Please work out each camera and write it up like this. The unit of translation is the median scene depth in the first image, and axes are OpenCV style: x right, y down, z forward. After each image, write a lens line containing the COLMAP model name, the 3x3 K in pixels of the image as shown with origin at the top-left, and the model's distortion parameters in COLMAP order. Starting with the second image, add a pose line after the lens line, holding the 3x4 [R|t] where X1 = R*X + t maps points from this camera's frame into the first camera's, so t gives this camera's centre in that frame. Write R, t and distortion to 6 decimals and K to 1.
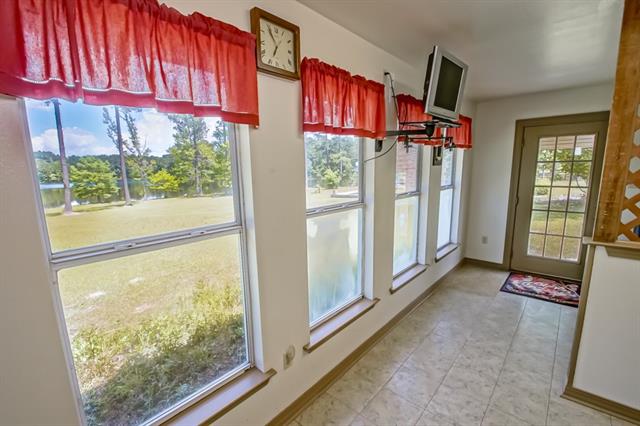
lens RADIAL K [[286.9, 0, 309.3], [0, 286.9, 215.7], [0, 0, 1]] dist [0.028306, -0.029250]
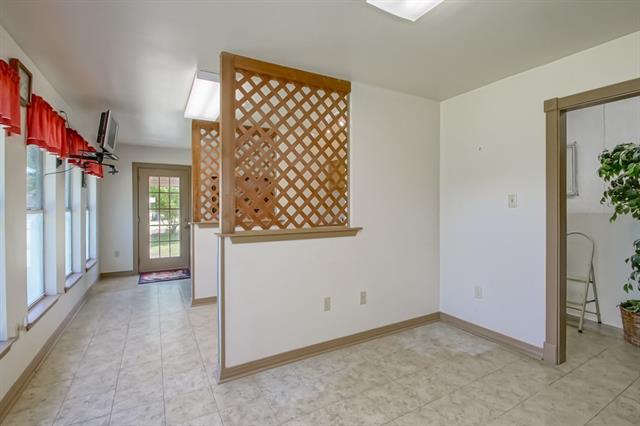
lens RADIAL K [[286.9, 0, 309.3], [0, 286.9, 215.7], [0, 0, 1]] dist [0.028306, -0.029250]
pose [[0.337855, -0.017689, 0.941032, -0.349710], [0.152555, 0.987632, -0.036206, 0.119993], [-0.928752, 0.155792, 0.336374, -0.254821]]
